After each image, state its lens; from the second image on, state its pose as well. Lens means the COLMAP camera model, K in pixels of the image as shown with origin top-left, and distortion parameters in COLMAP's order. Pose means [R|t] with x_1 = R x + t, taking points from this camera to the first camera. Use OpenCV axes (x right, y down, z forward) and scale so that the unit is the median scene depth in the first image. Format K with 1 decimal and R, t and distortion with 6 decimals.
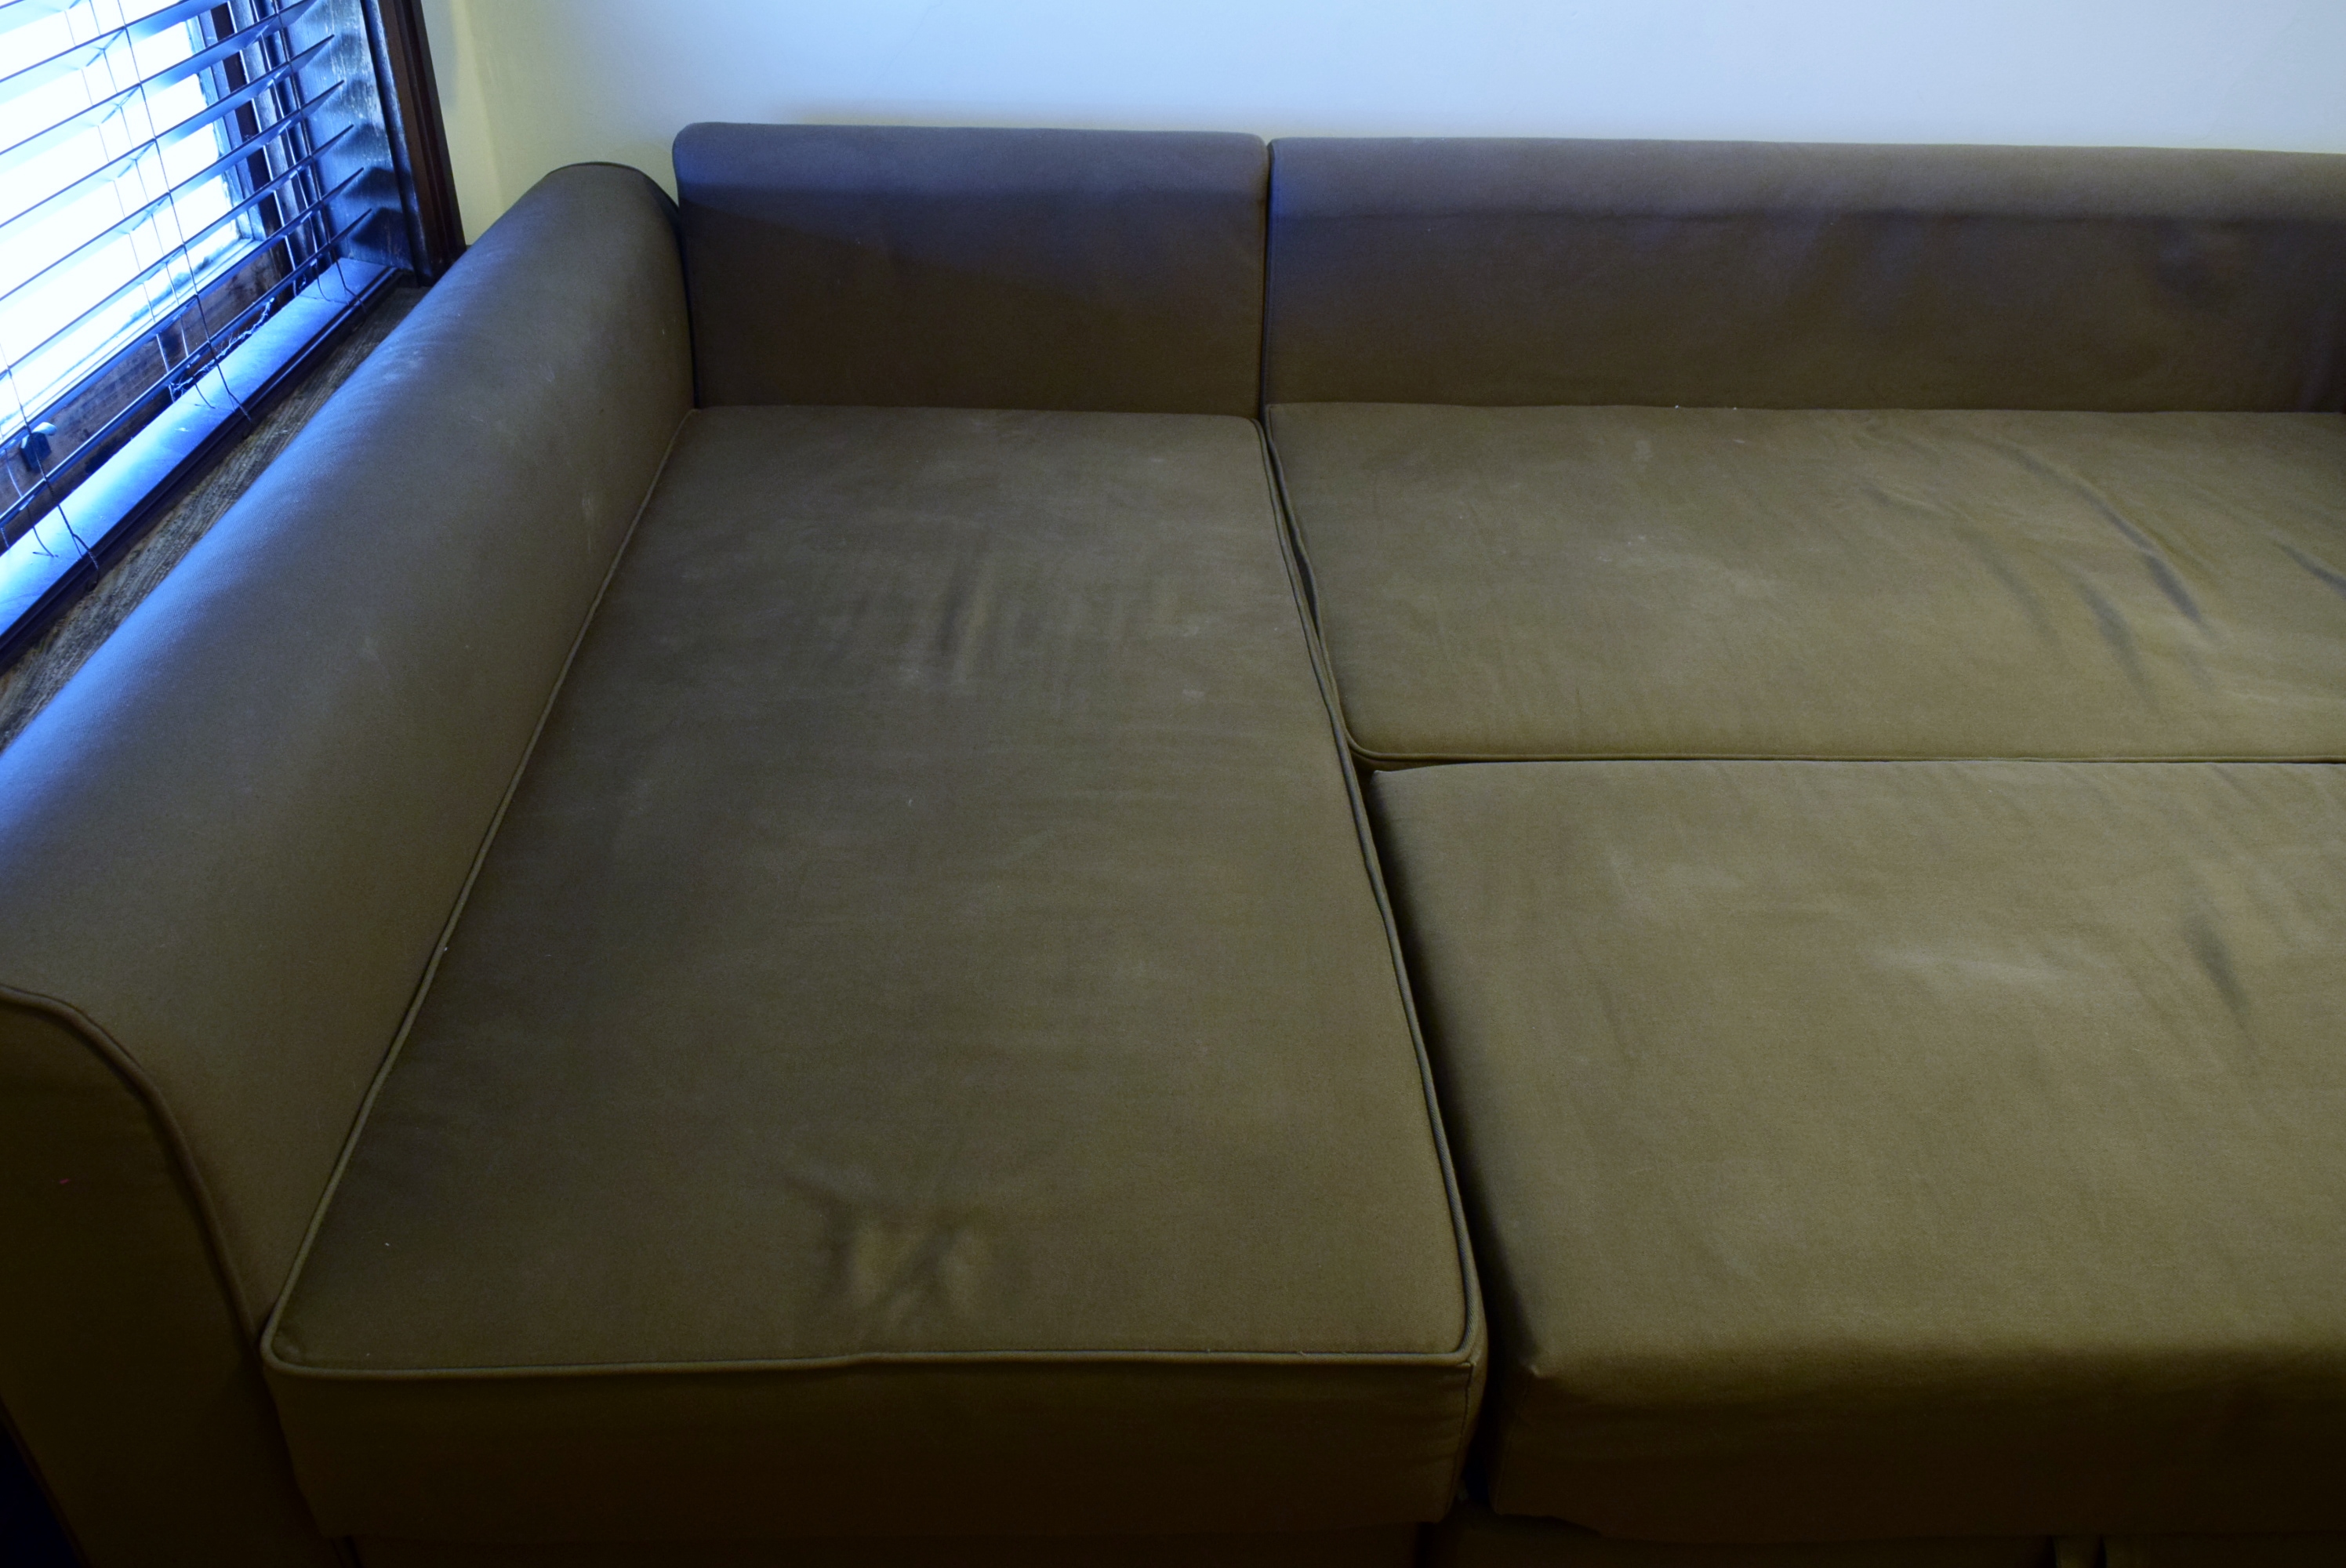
lens RADIAL K [[1821.8, 0, 1165.1], [0, 1821.8, 773.1], [0, 0, 1]] dist [-0.008660, -0.002642]
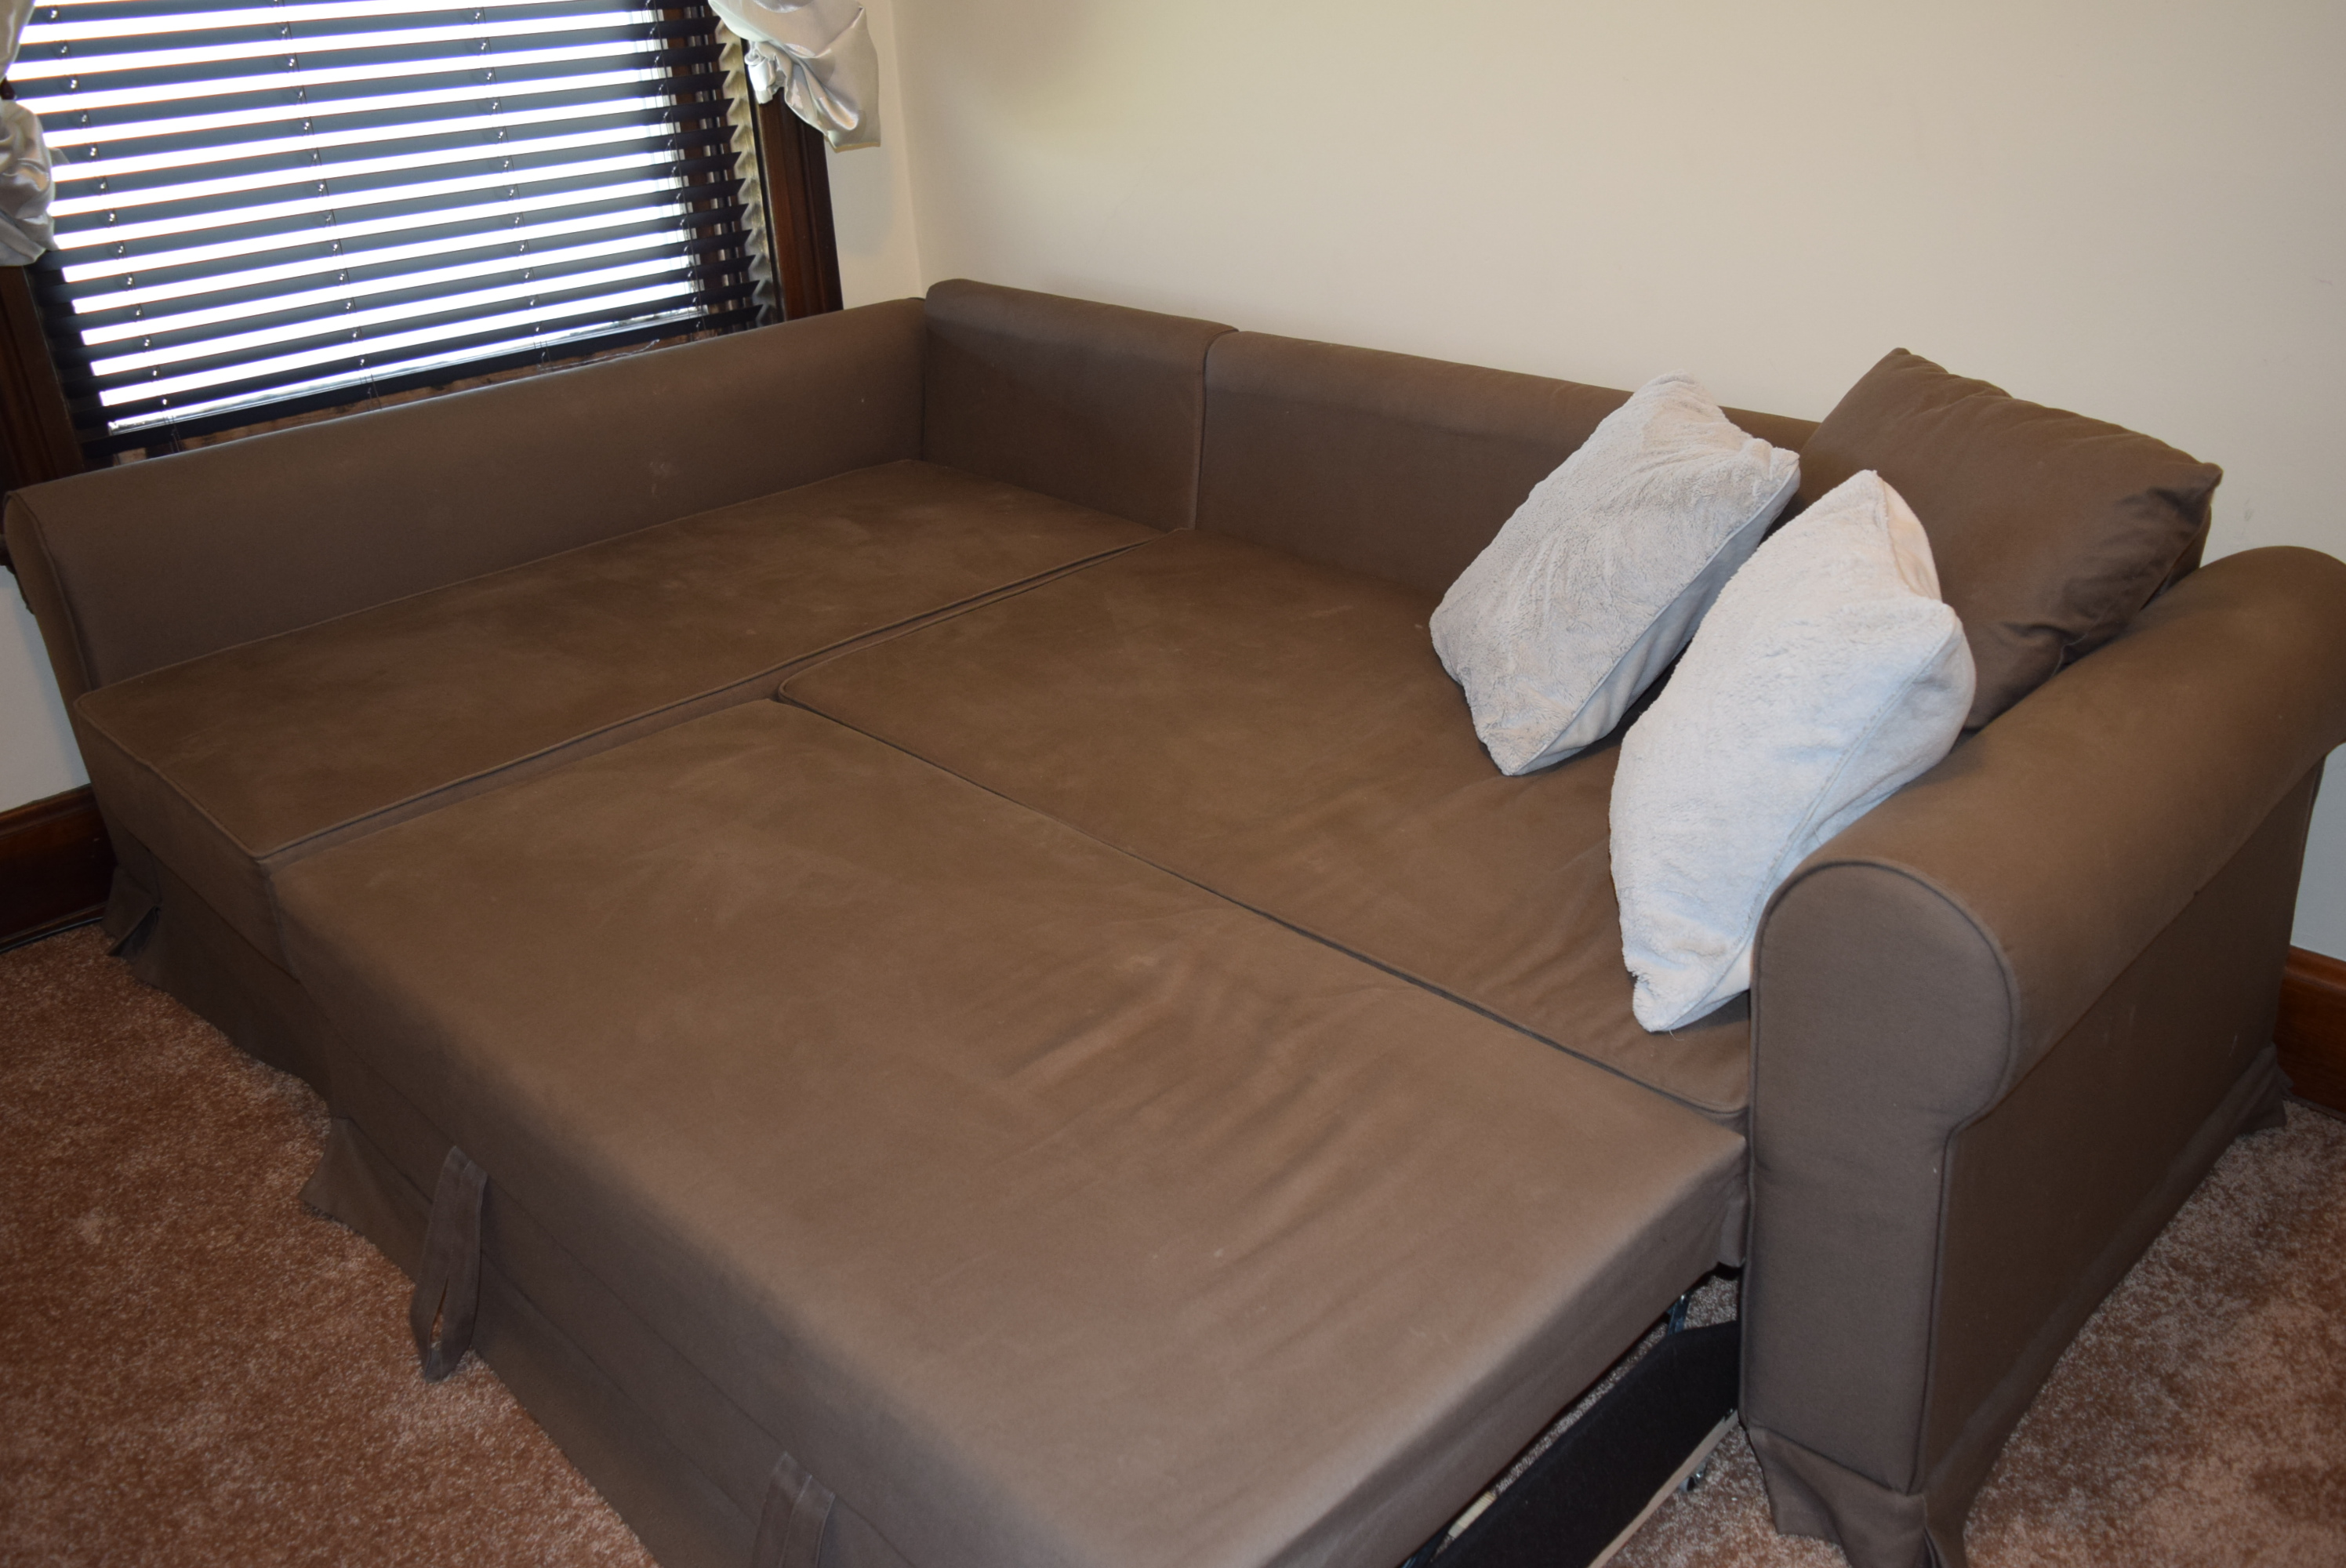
lens RADIAL K [[1828.1, 0, 1159.1], [0, 1828.1, 785.5], [0, 0, 1]] dist [-0.003354, -0.001336]
pose [[0.669190, 0.276714, -0.689648, 1.022973], [-0.353971, 0.934723, 0.031578, -0.069853], [0.653368, 0.222983, 0.723456, 0.099224]]
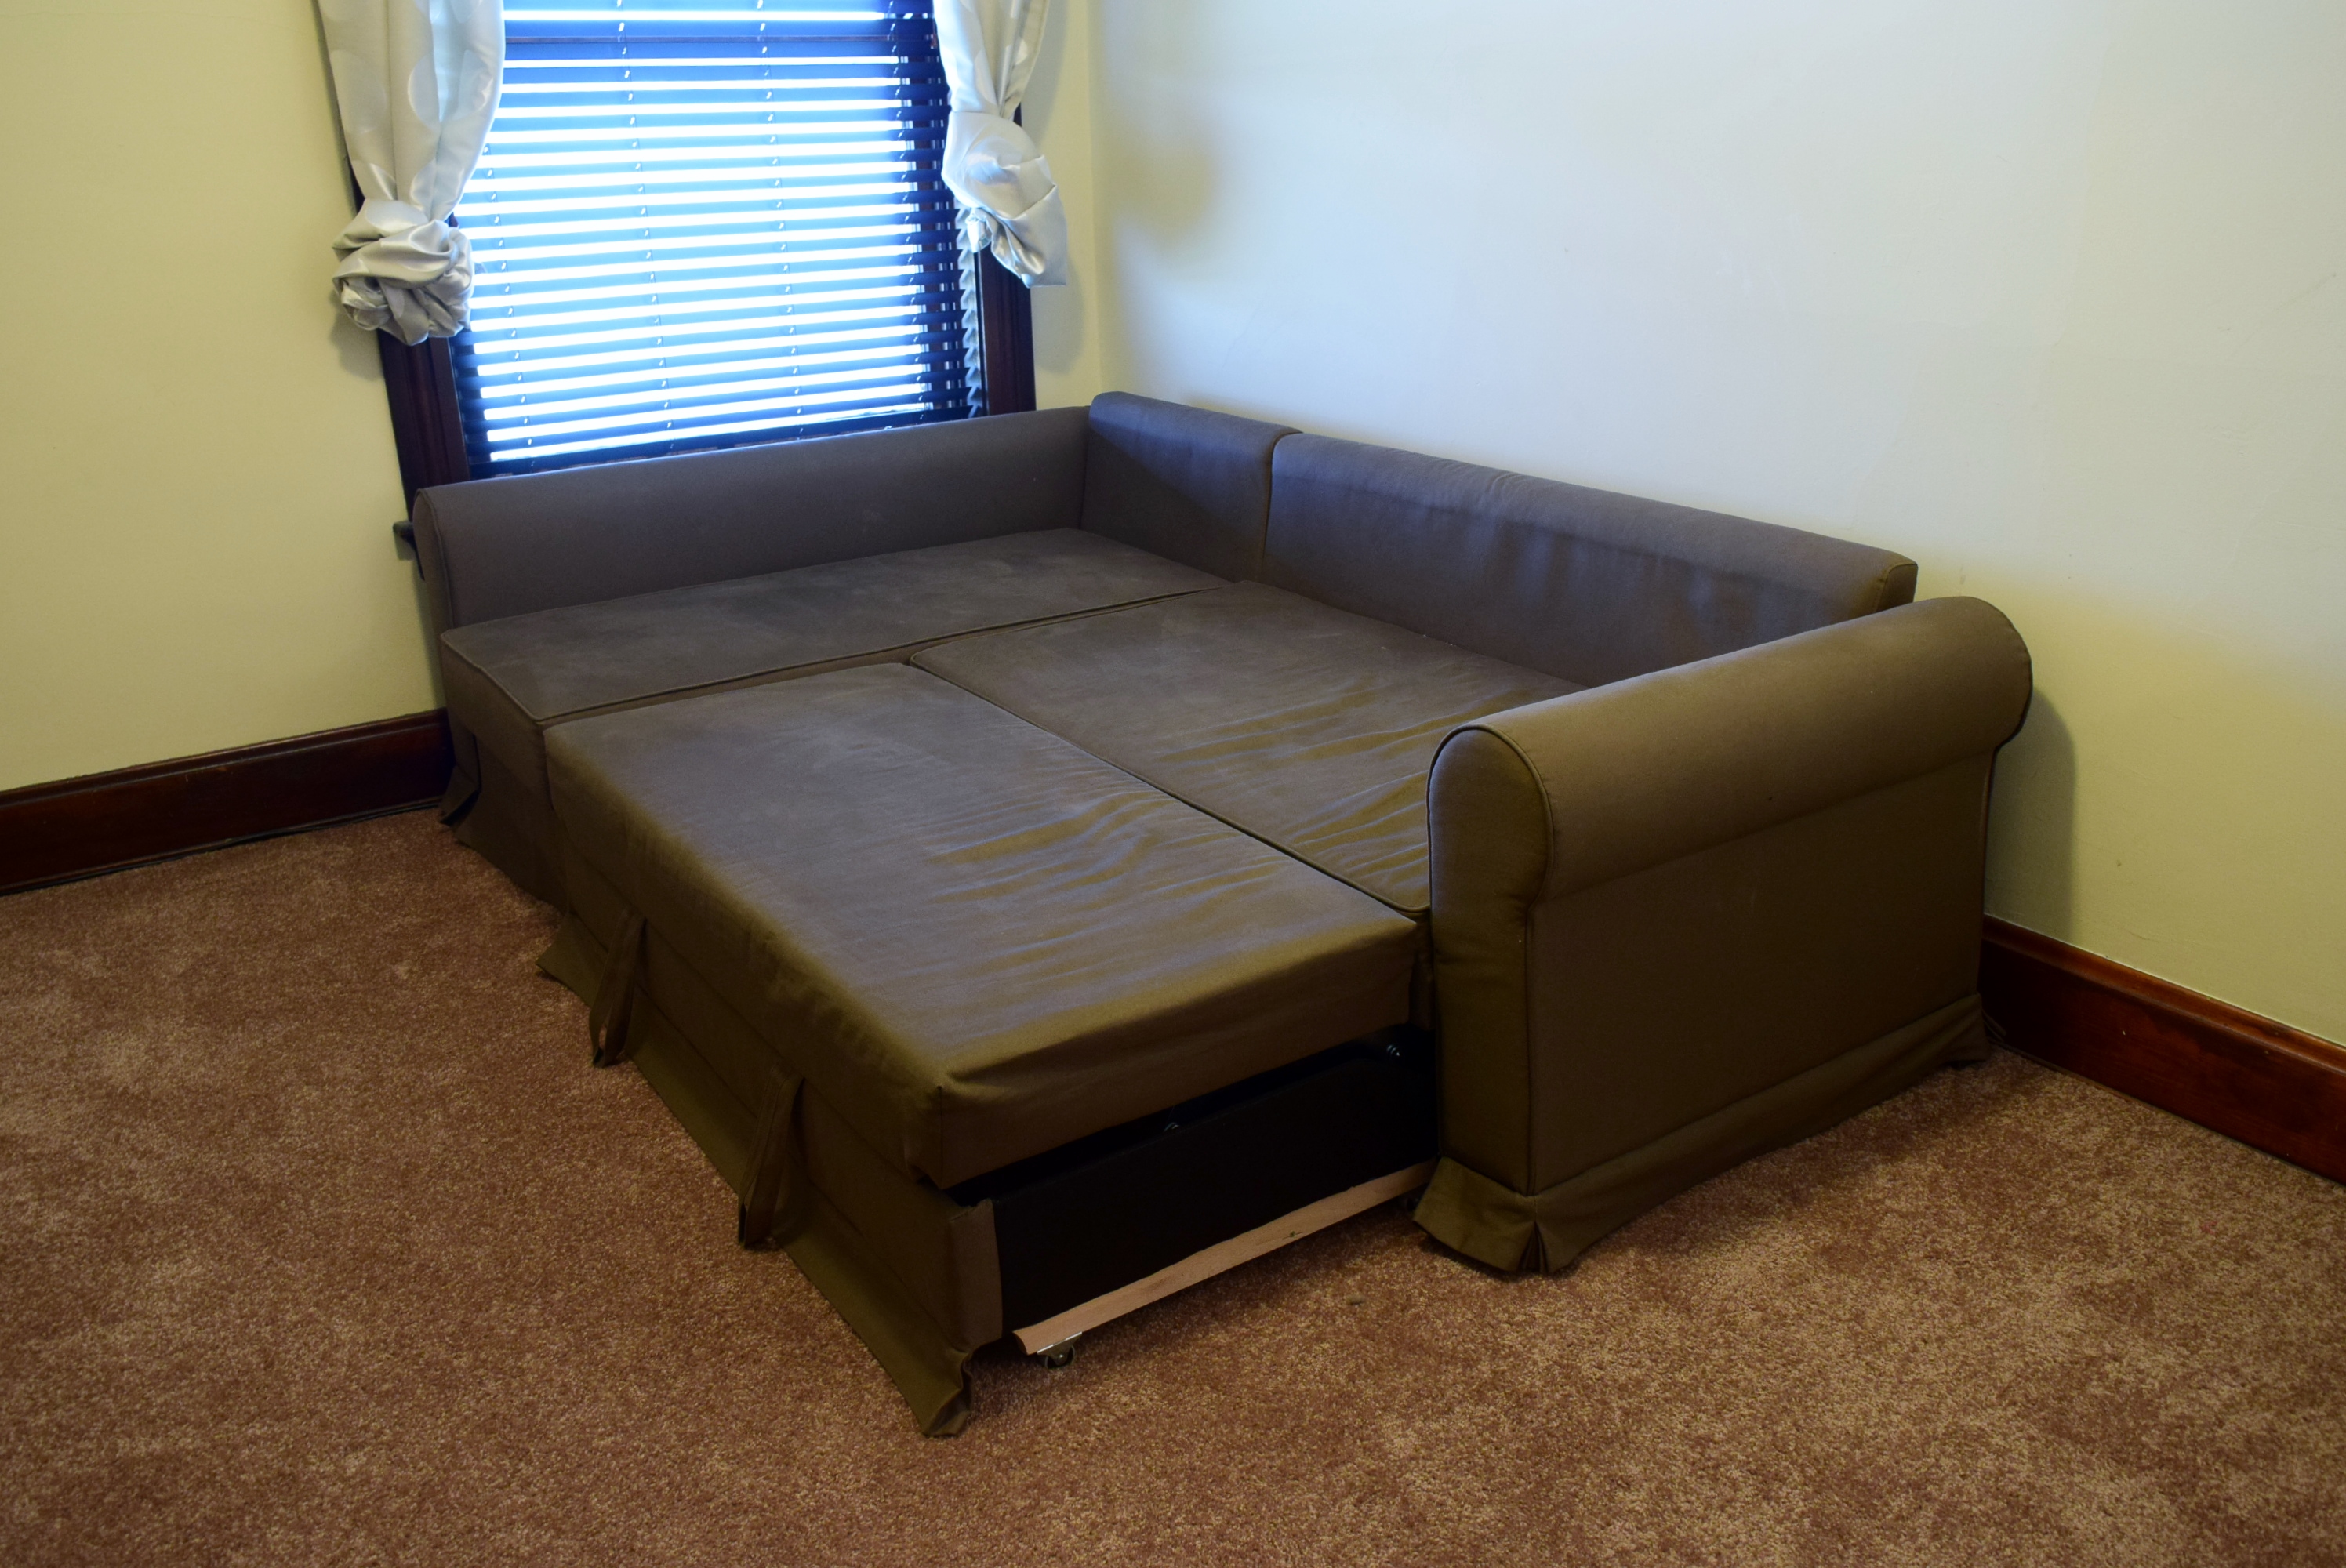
lens RADIAL K [[1836.1, 0, 1173.0], [0, 1836.1, 784.0], [0, 0, 1]] dist [-0.006014, -0.004934]
pose [[0.521457, 0.260222, -0.812630, 1.480815], [-0.433214, 0.901229, 0.010605, -0.024391], [0.735125, 0.346512, 0.582684, 0.040230]]
